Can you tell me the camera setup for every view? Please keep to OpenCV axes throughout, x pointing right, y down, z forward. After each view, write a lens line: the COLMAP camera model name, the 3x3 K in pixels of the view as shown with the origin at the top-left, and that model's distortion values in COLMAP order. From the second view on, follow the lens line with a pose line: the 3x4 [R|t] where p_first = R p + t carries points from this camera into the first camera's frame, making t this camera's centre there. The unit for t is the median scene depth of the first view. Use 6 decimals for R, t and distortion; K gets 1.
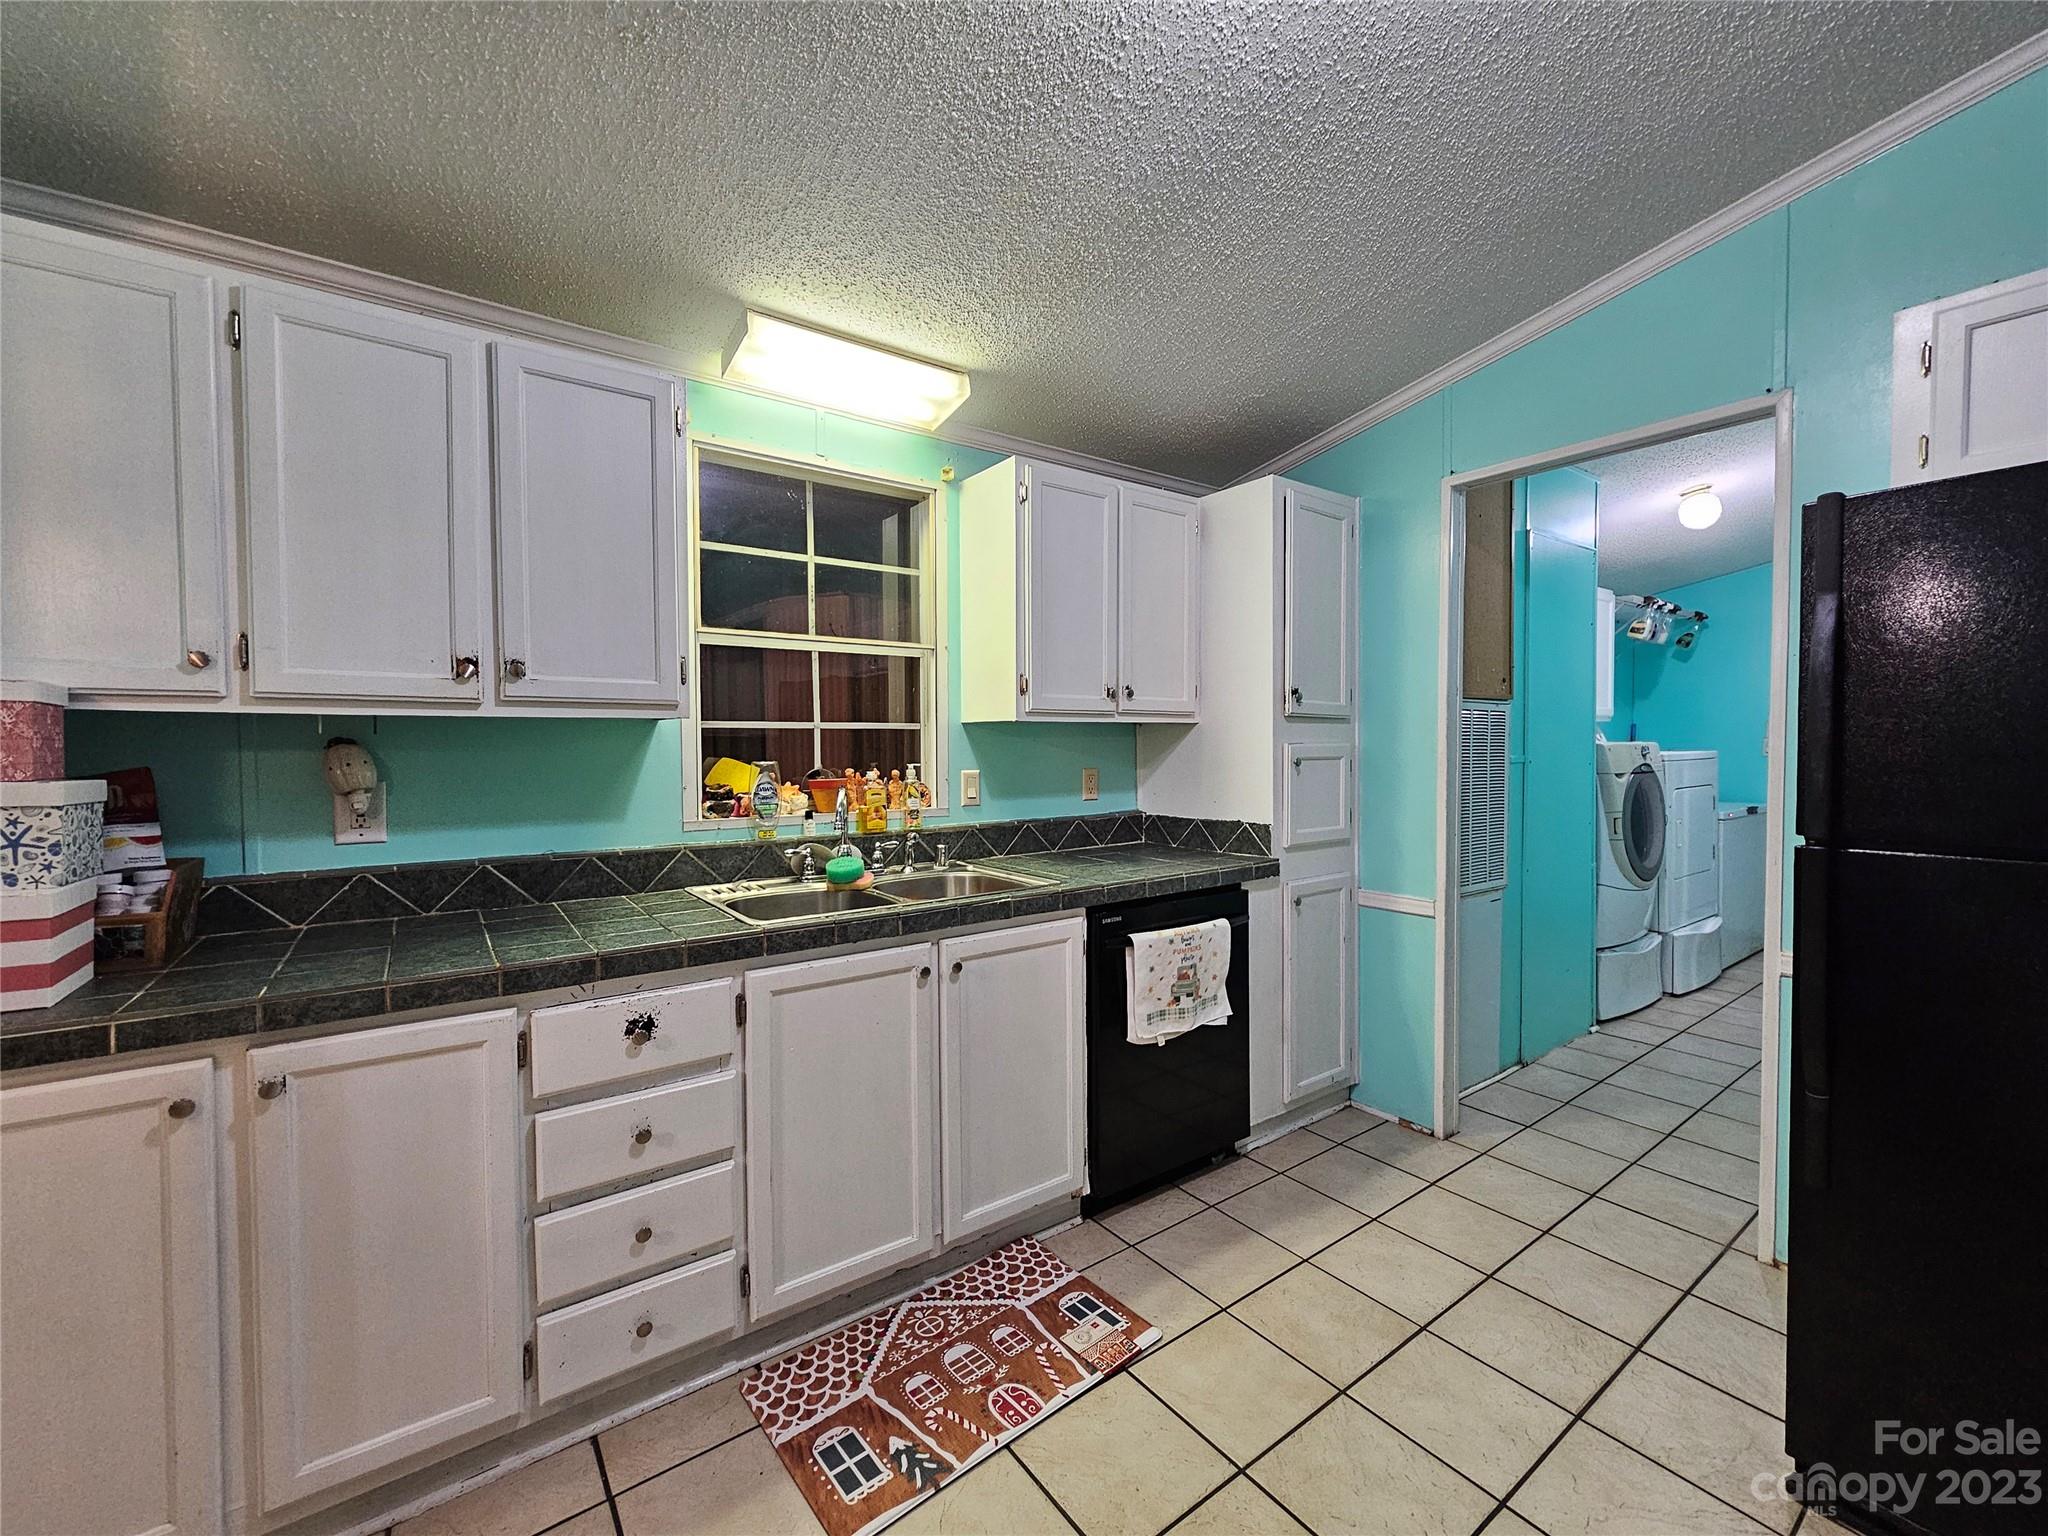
lens RADIAL K [[837.4, 0, 1027.6], [0, 837.4, 765.9], [0, 0, 1]] dist [-0.003953, 0.000261]
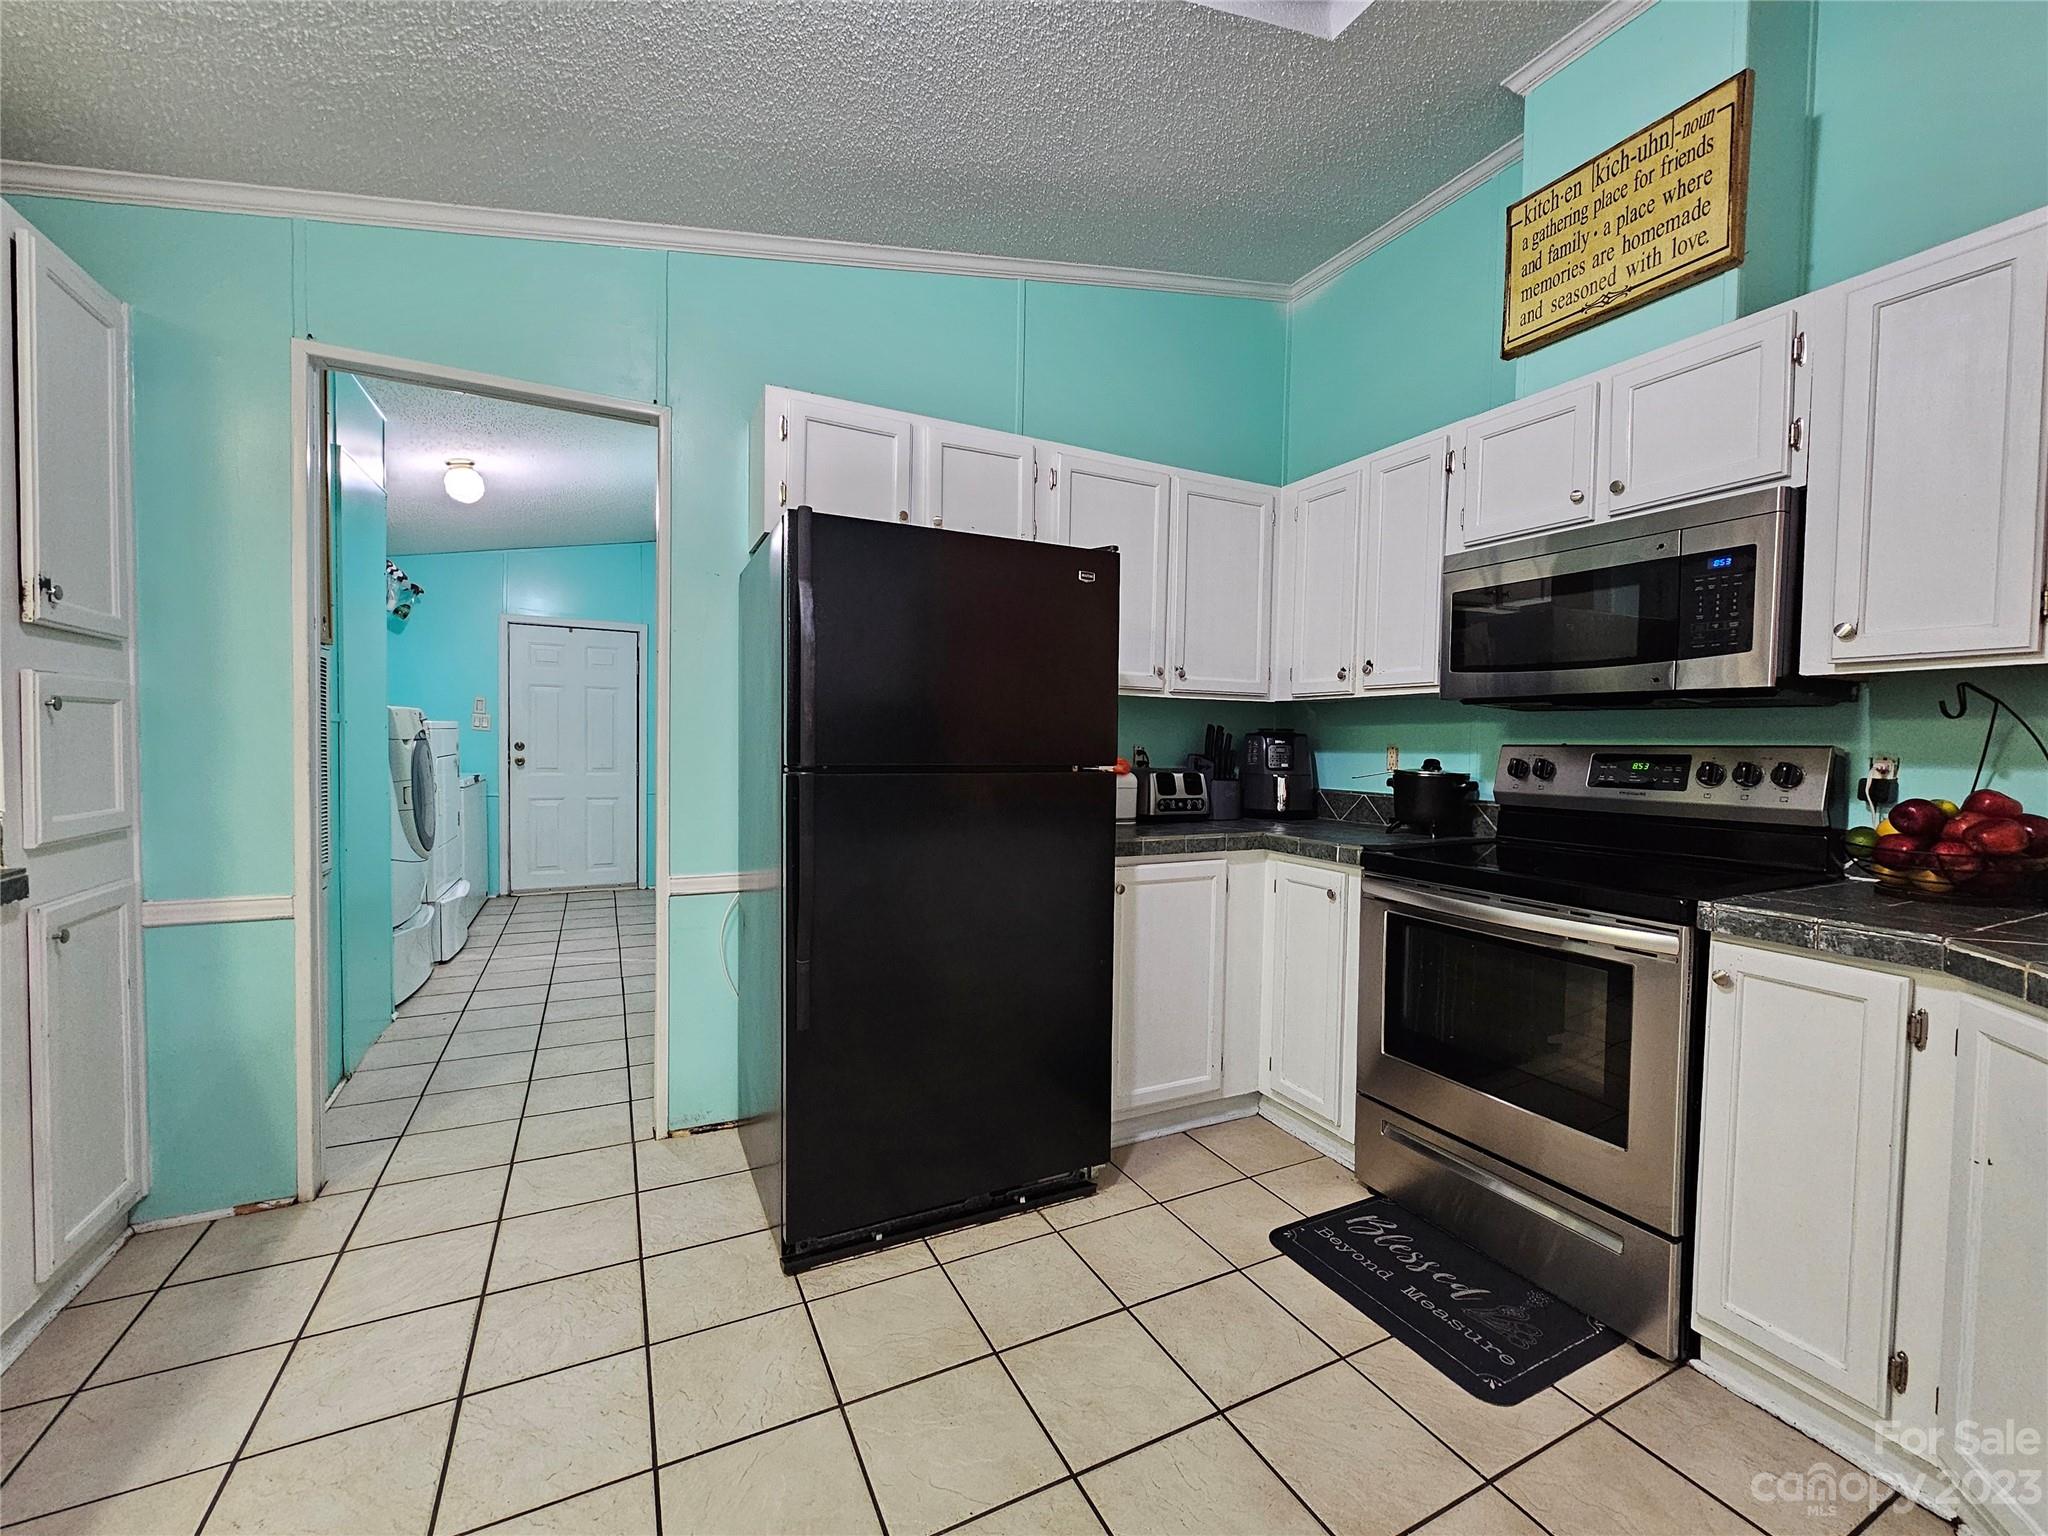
lens RADIAL K [[837.4, 0, 1025.8], [0, 837.4, 769.0], [0, 0, 1]] dist [-0.003953, 0.000261]
pose [[0.161555, -0.024497, 0.986560, -0.143124], [0.002911, 0.999699, 0.024347, 0.028050], [-0.986859, -0.001062, 0.161578, 0.209451]]
